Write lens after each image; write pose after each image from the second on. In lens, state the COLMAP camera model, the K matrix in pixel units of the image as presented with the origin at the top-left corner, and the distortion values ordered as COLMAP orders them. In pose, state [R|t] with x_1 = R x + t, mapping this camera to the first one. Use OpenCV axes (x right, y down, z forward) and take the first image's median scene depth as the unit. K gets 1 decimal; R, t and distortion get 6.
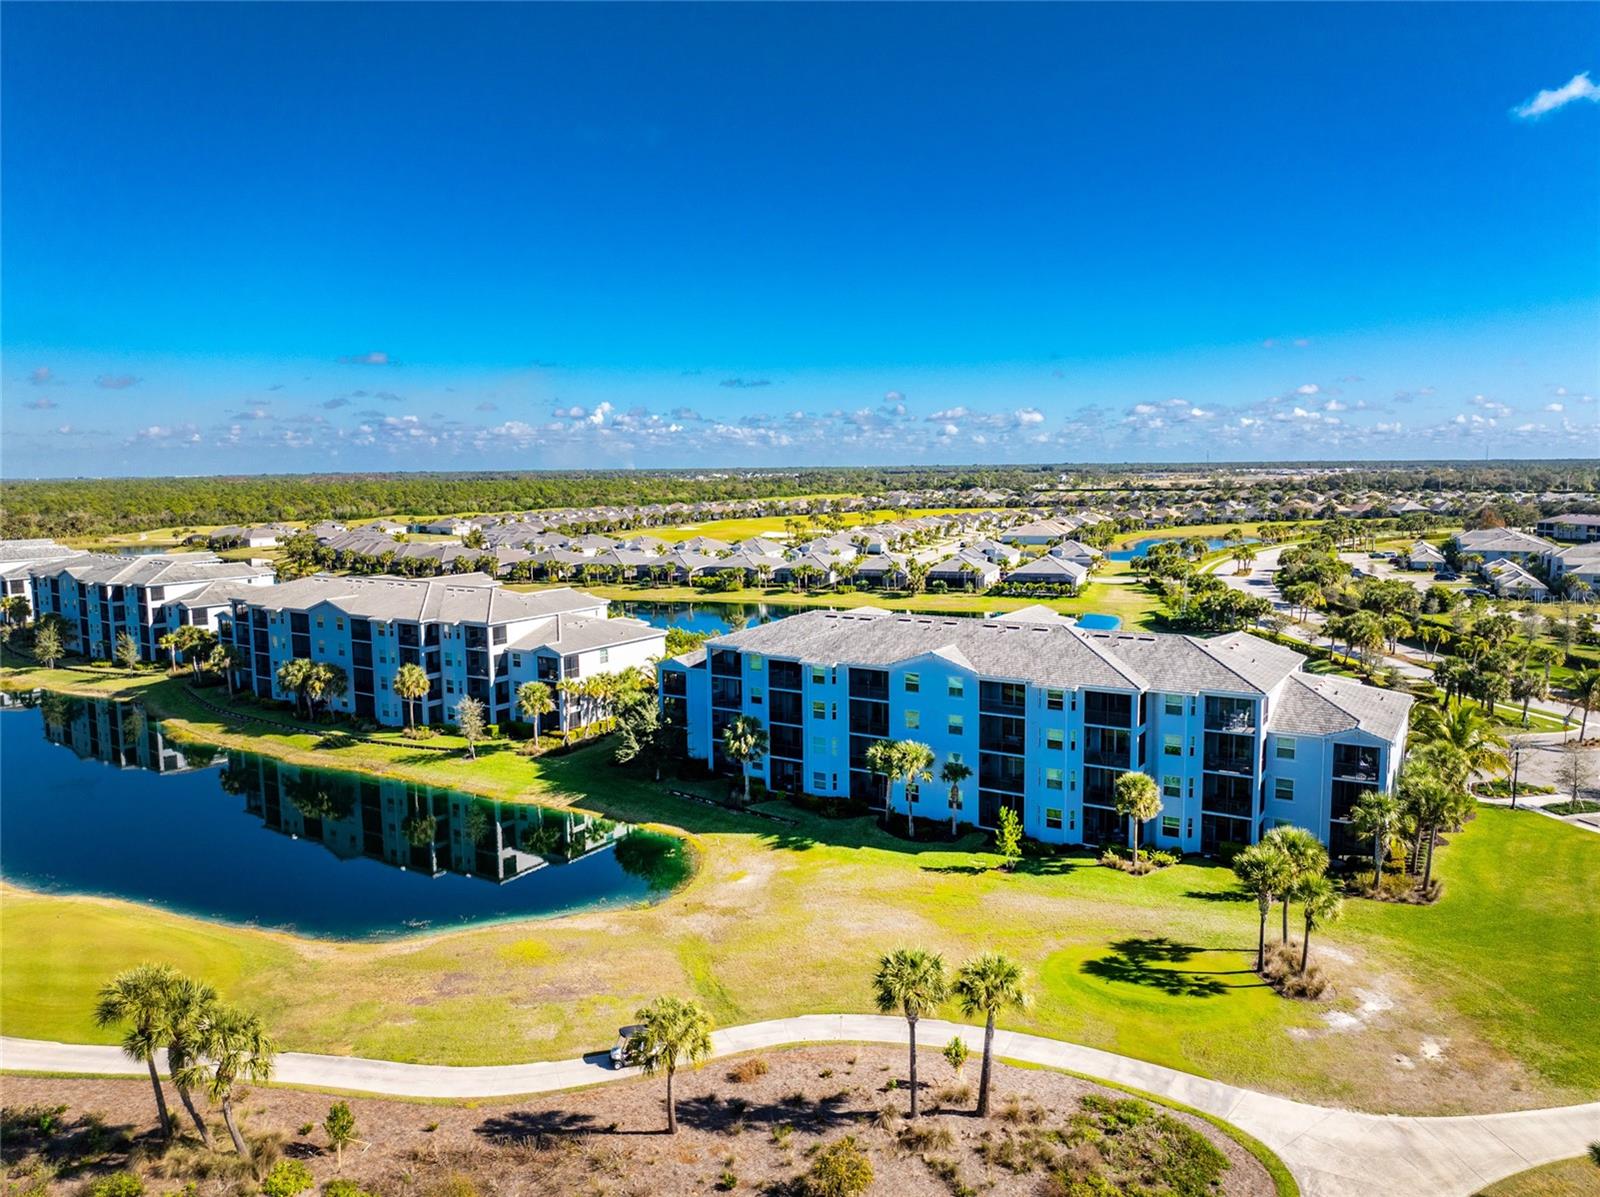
lens RADIAL K [[1120.3, 0, 796.4], [0, 1120.3, 593.5], [0, 0, 1]] dist [-0.035887, -0.010576]
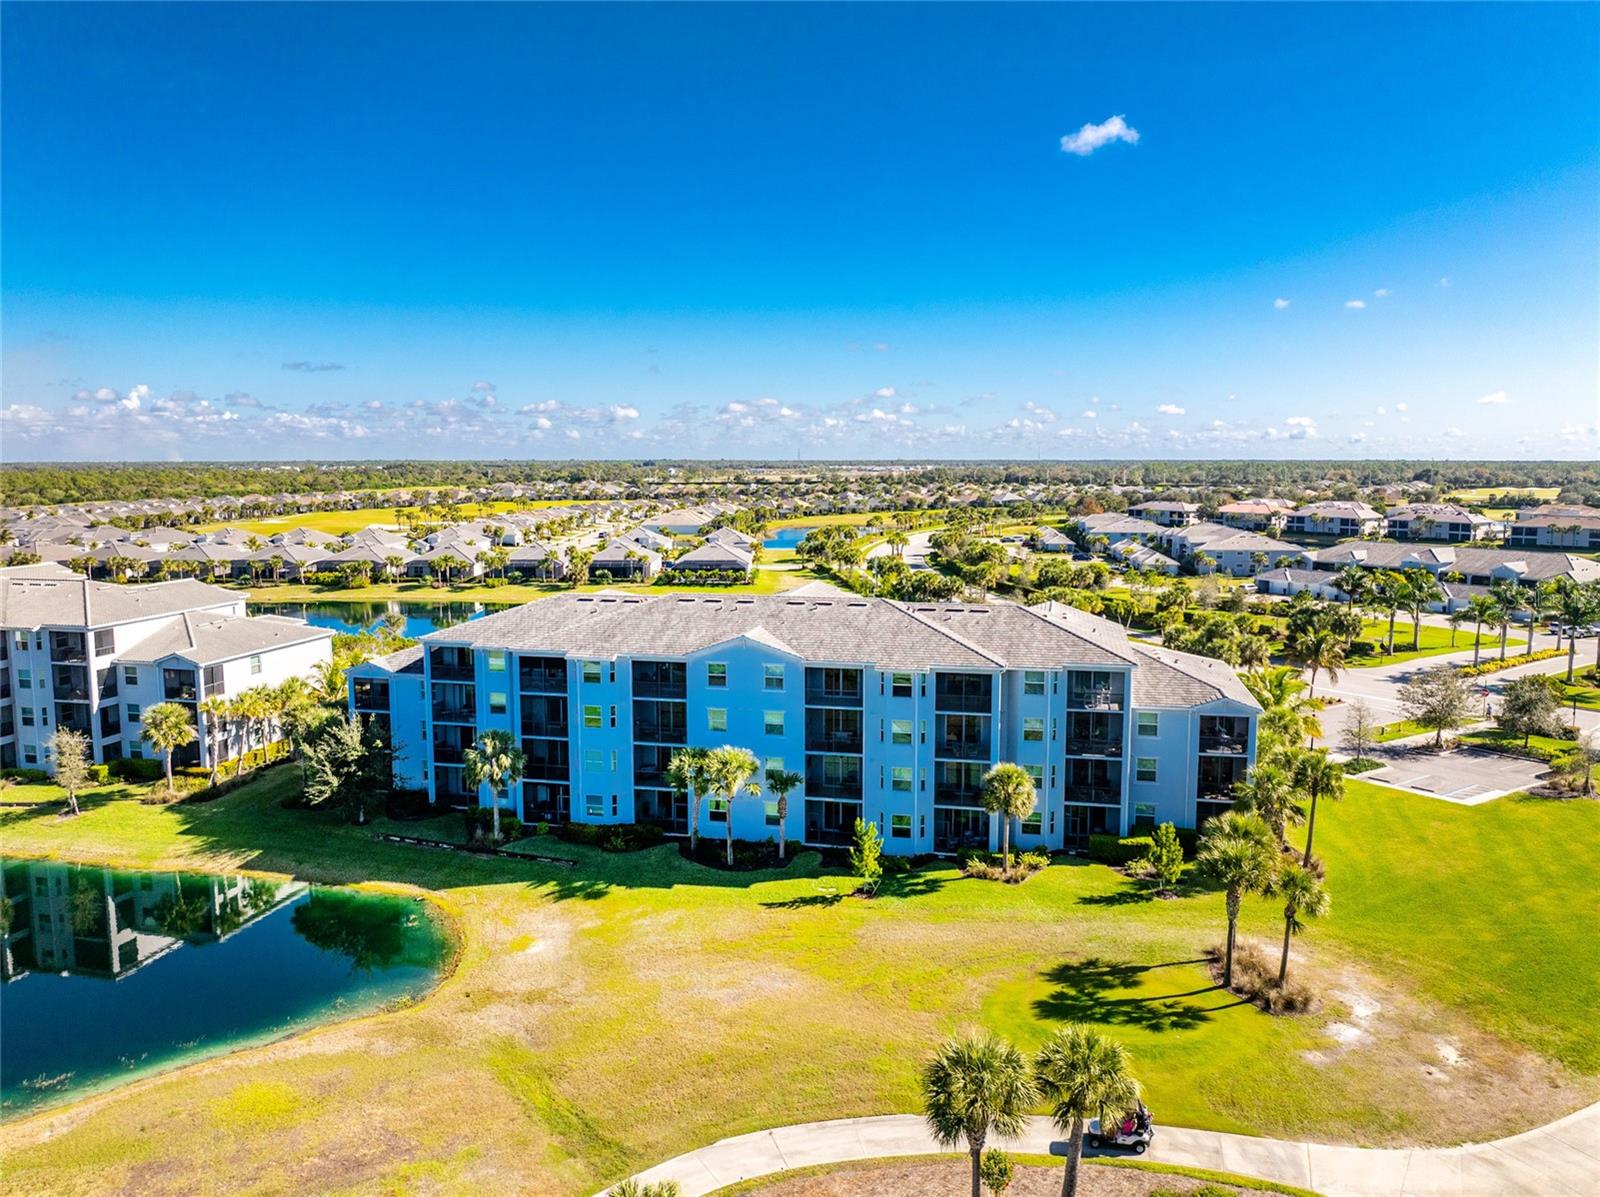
lens RADIAL K [[1148.0, 0, 800.0], [0, 1148.0, 598.5], [0, 0, 1]] dist [-0.027083, -0.033357]
pose [[0.938077, -0.028312, 0.345267, -0.088984], [0.026466, 0.999599, 0.010061, 0.012715], [-0.345414, -0.000300, 0.938451, 0.142816]]
